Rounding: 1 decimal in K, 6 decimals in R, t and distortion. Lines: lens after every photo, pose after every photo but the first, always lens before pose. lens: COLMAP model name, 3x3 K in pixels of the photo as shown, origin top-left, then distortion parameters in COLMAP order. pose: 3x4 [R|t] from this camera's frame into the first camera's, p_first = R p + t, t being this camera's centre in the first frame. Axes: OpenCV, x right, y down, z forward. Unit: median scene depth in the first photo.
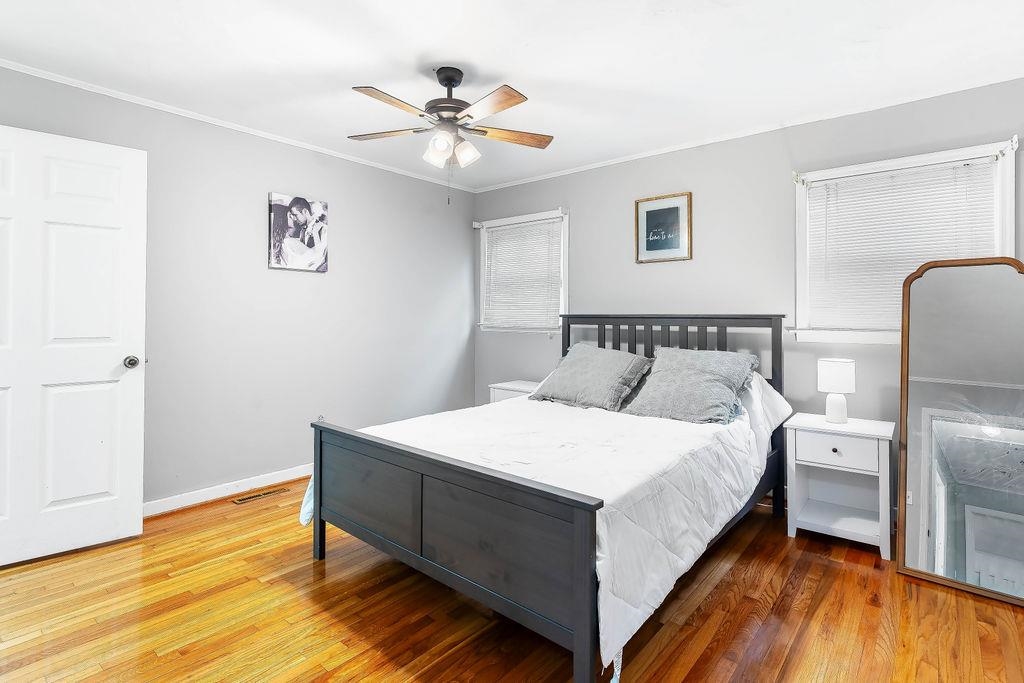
lens RADIAL K [[491.7, 0, 507.2], [0, 491.7, 317.6], [0, 0, 1]] dist [0.001278, -0.000042]
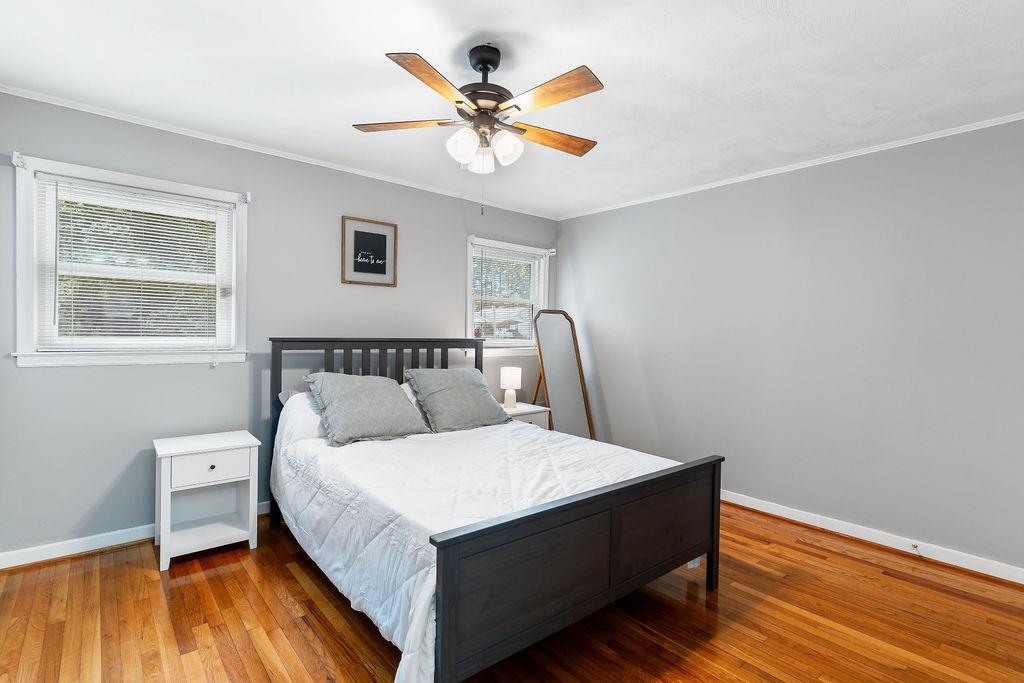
lens RADIAL K [[491.7, 0, 510.3], [0, 491.7, 337.8], [0, 0, 1]] dist [0.001278, -0.000042]
pose [[0.171076, -0.002314, 0.985255, -0.646071], [-0.000927, 0.999996, 0.002509, -0.009207], [-0.985257, -0.001343, 0.171073, 0.559718]]
